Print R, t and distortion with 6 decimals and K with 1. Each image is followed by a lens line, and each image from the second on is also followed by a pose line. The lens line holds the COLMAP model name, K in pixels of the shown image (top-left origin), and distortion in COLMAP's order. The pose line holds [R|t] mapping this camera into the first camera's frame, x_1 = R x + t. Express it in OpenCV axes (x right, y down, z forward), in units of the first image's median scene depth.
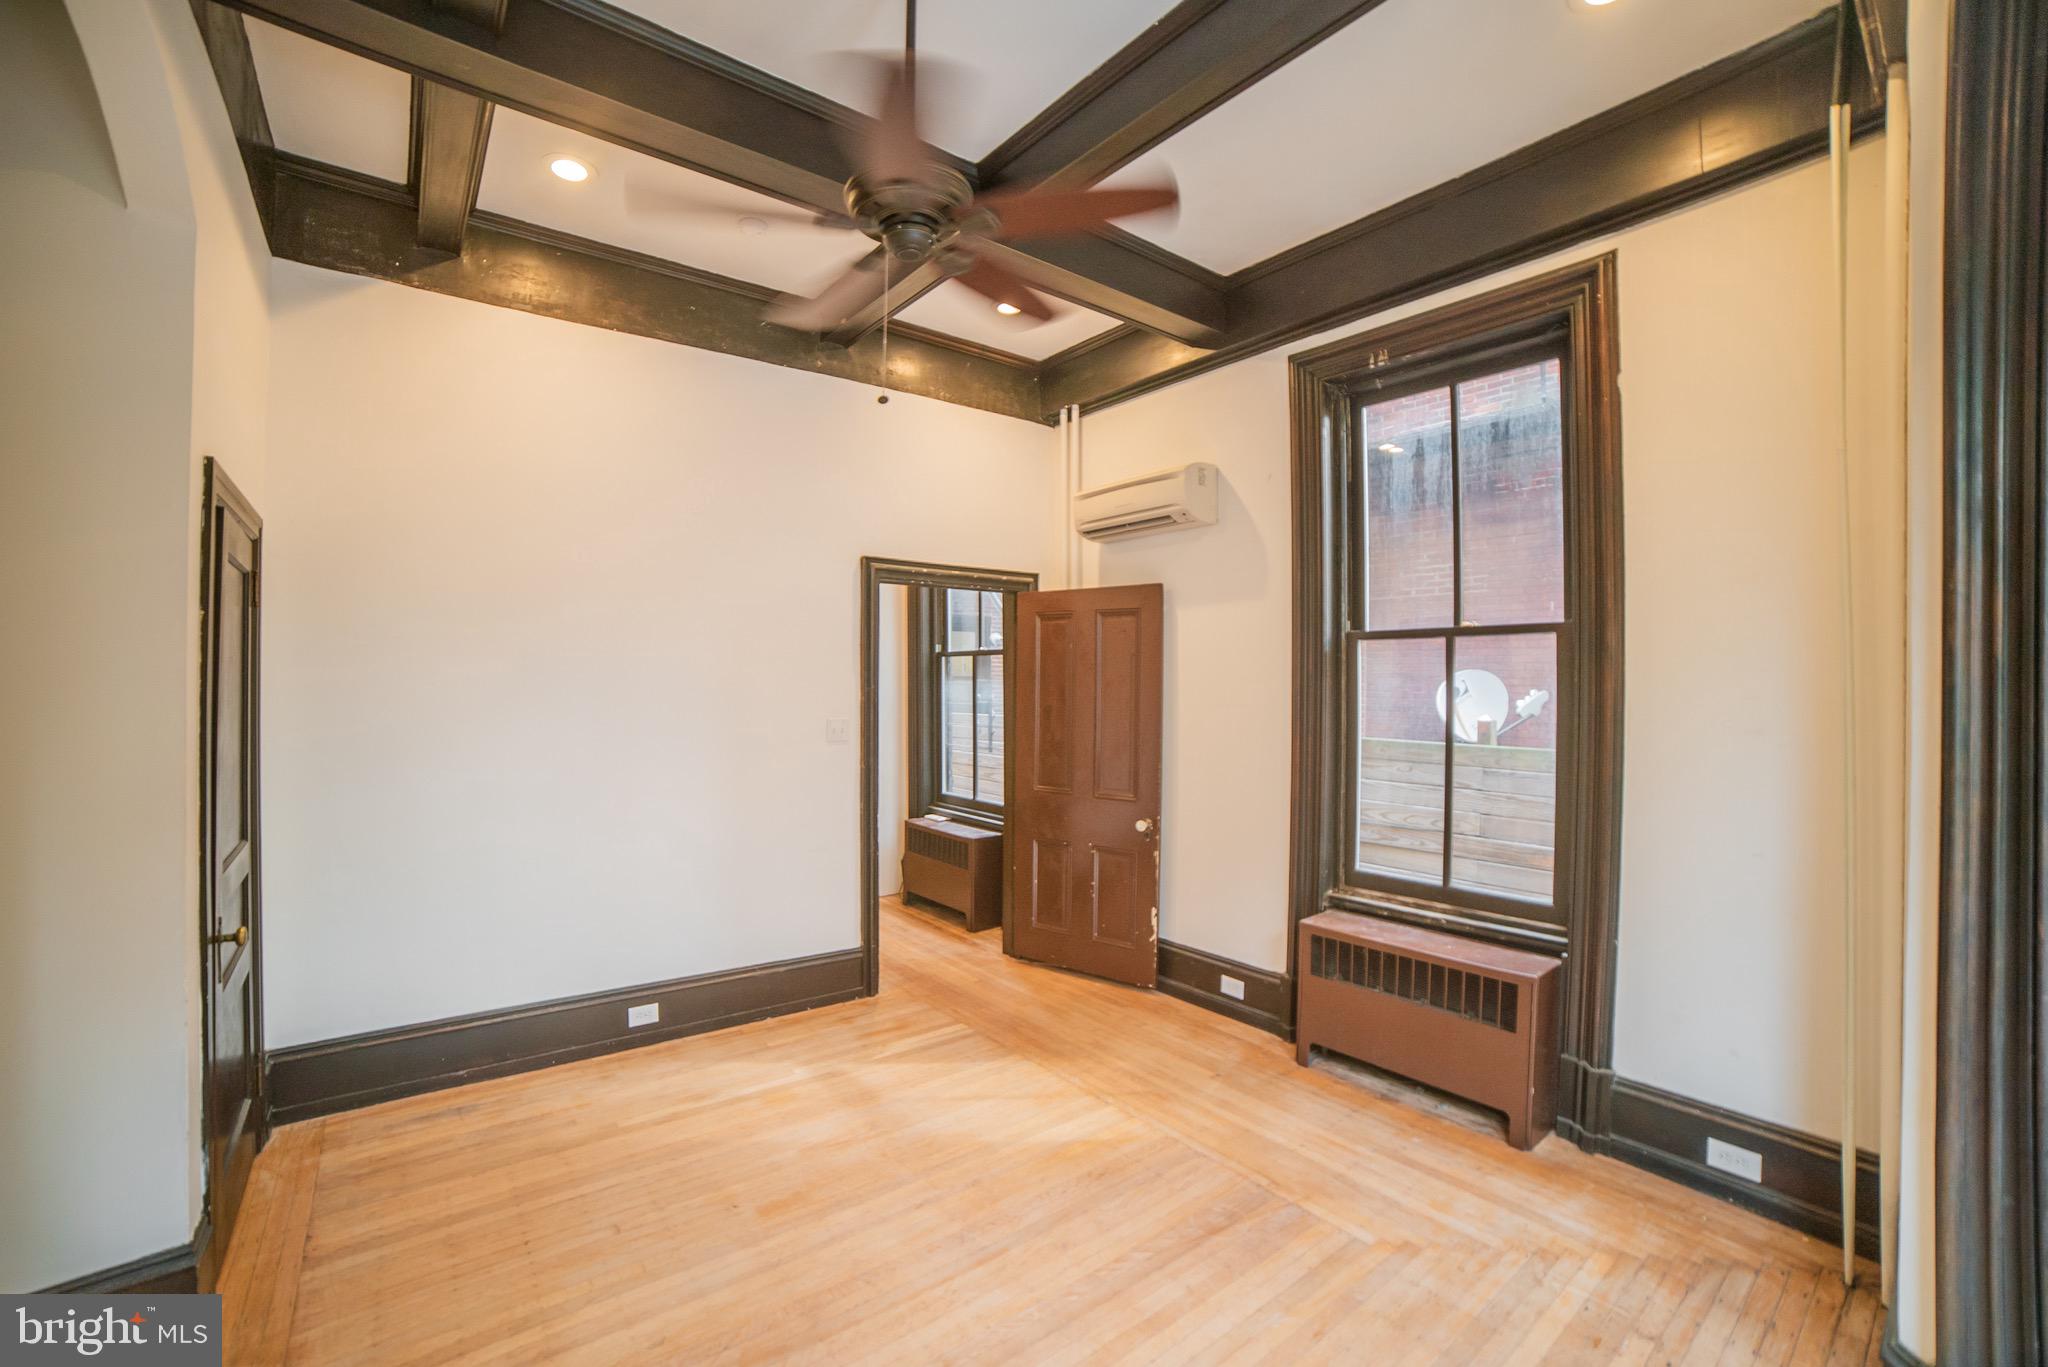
lens RADIAL K [[853.1, 0, 1016.8], [0, 853.1, 682.4], [0, 0, 1]] dist [-0.116802, 0.043139]
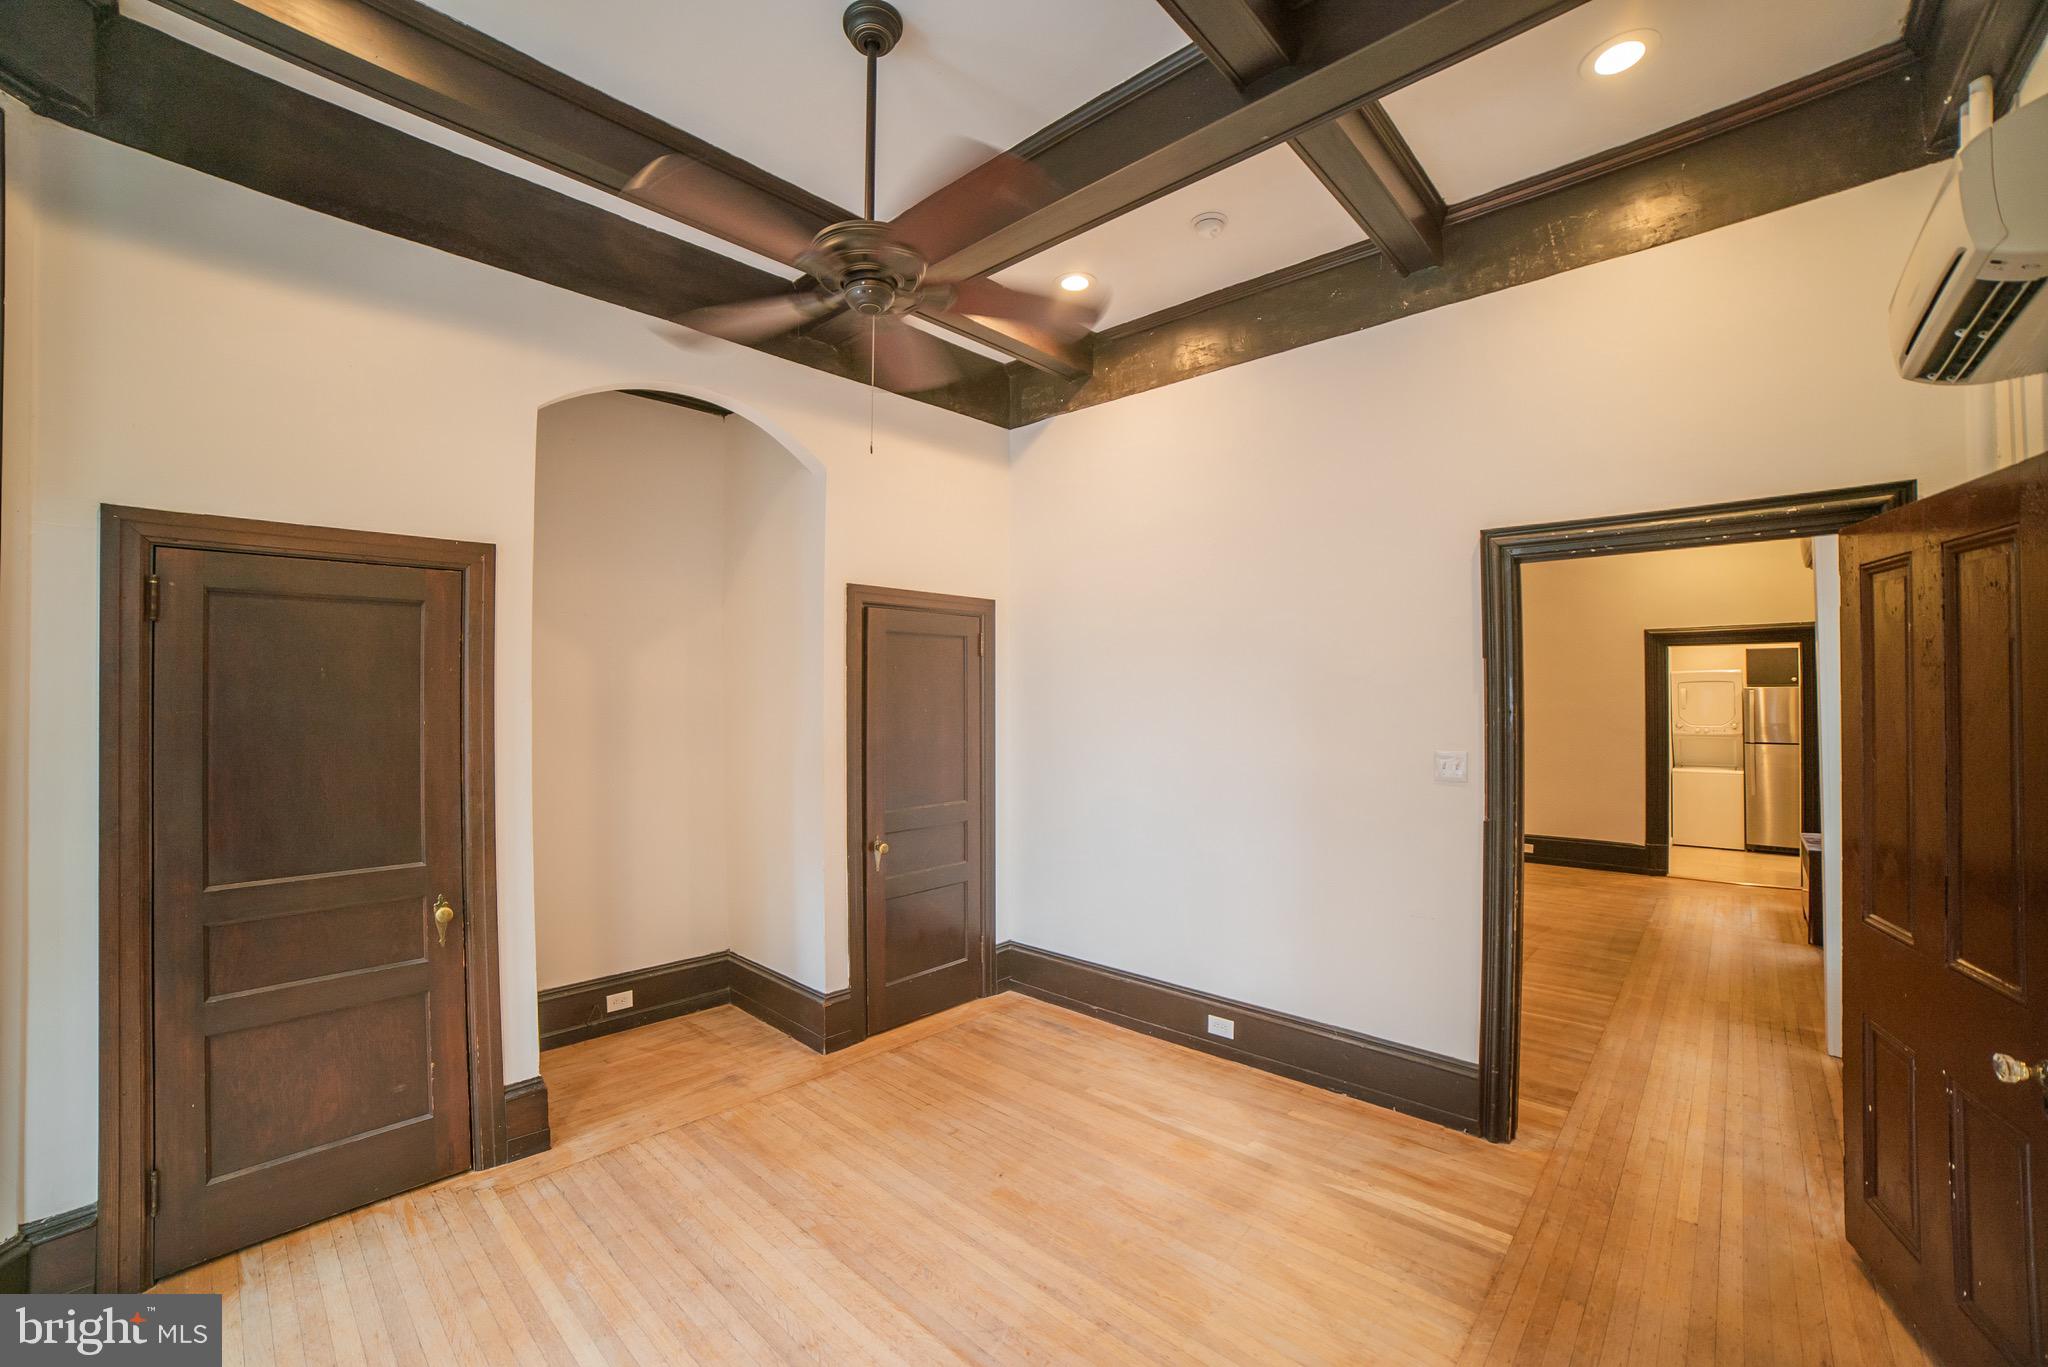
lens RADIAL K [[853.1, 0, 1016.8], [0, 853.1, 682.4], [0, 0, 1]] dist [-0.116802, 0.043139]
pose [[0.142414, -0.018404, -0.989636, 0.546063], [0.002075, 0.999830, -0.018295, -0.007823], [0.989805, 0.000552, 0.142428, 0.595898]]
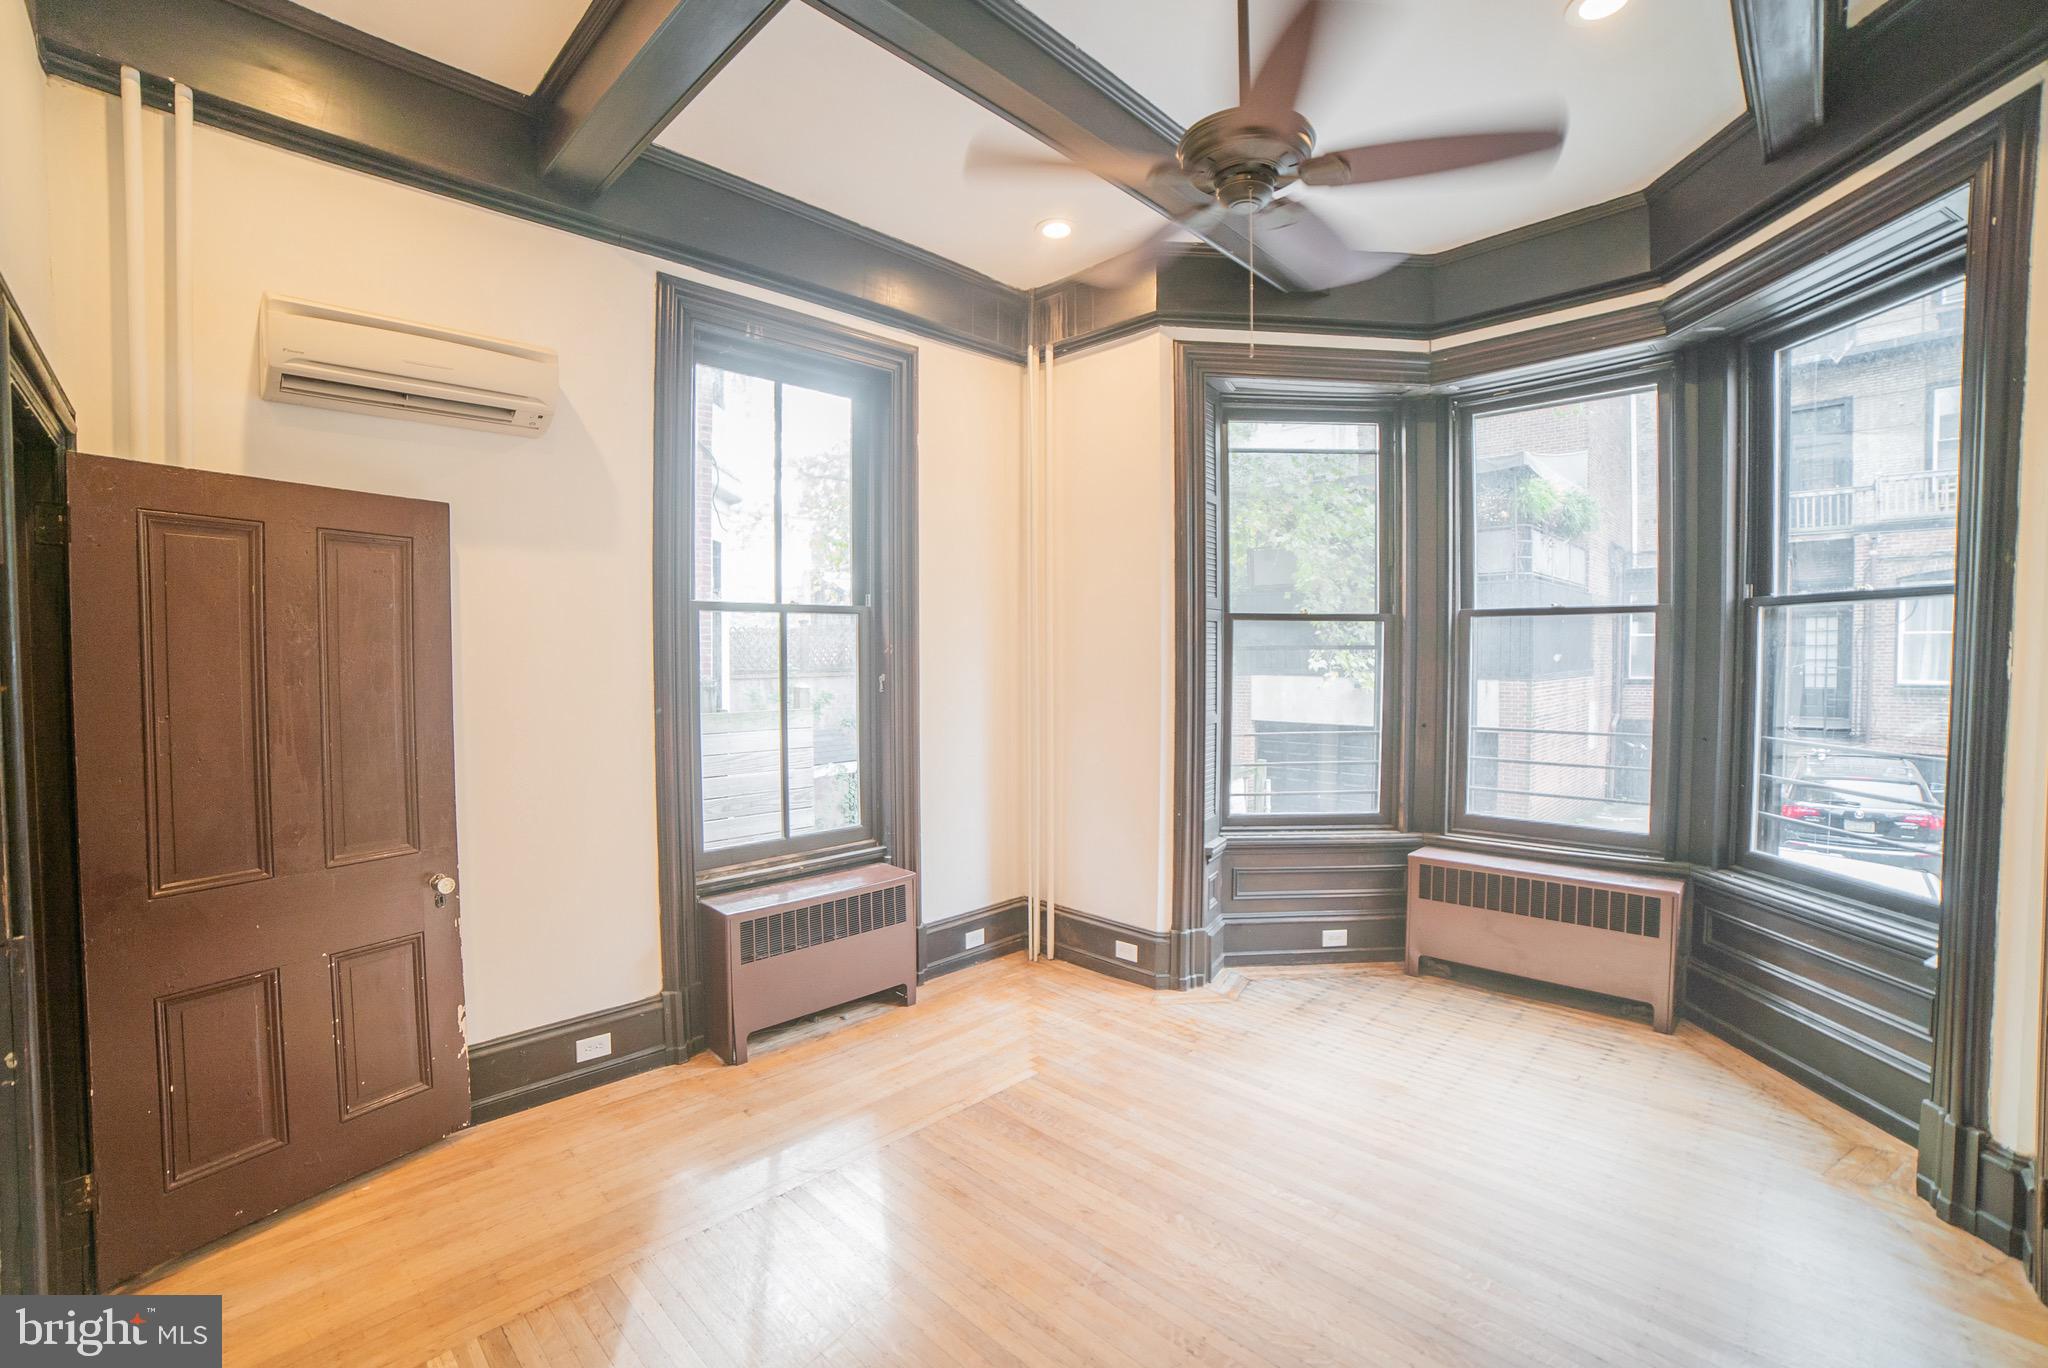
lens RADIAL K [[853.1, 0, 1016.8], [0, 853.1, 682.9], [0, 0, 1]] dist [-0.116802, 0.043139]
pose [[-0.116723, -0.036666, 0.992487, -0.601912], [0.007181, 0.999261, 0.037760, -0.000818], [-0.993139, 0.011534, -0.116374, 0.787535]]
